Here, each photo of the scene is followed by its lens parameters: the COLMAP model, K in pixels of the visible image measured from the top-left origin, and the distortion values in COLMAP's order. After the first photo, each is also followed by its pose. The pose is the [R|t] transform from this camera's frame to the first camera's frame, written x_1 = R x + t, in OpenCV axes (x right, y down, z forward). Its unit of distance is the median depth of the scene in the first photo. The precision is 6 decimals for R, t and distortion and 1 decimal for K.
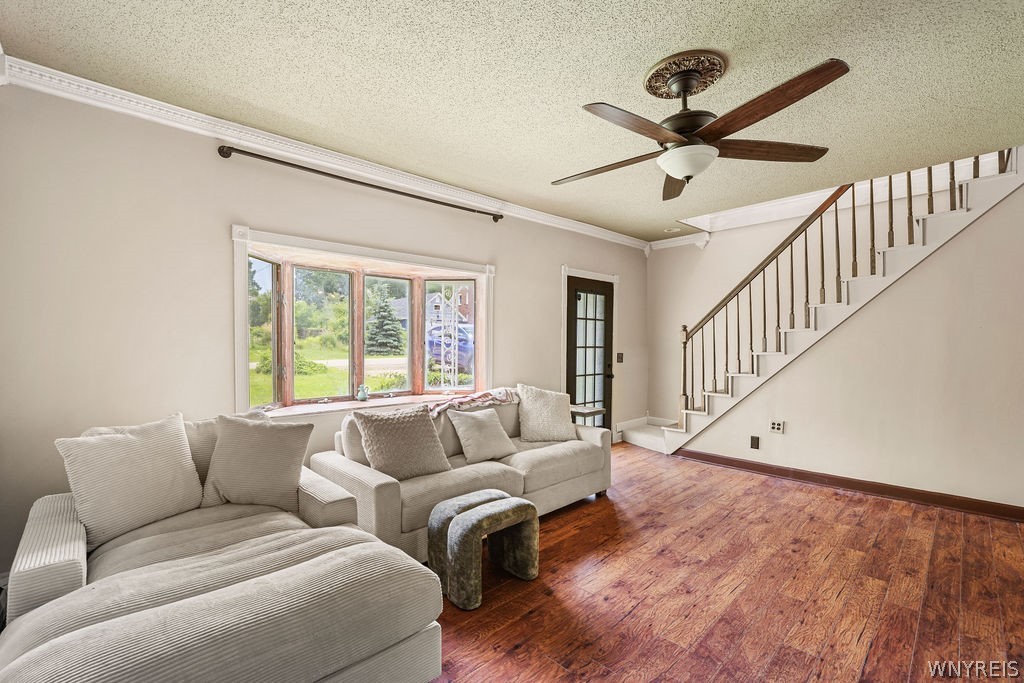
lens RADIAL K [[438.6, 0, 512.6], [0, 438.6, 342.0], [0, 0, 1]] dist [0.001828, 0.000498]
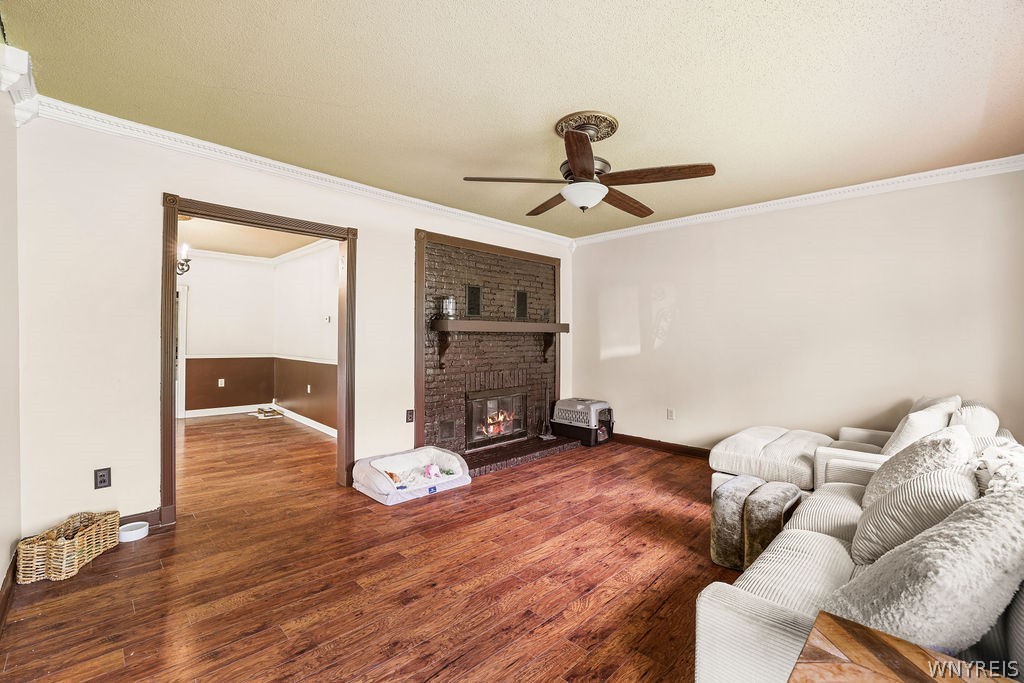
lens RADIAL K [[438.6, 0, 512.1], [0, 438.6, 346.1], [0, 0, 1]] dist [0.001828, 0.000498]
pose [[-0.999621, -0.011178, -0.025167, 0.541140], [-0.011142, 0.999937, -0.001590, 0.018084], [0.025184, -0.001309, -0.999682, 1.932379]]
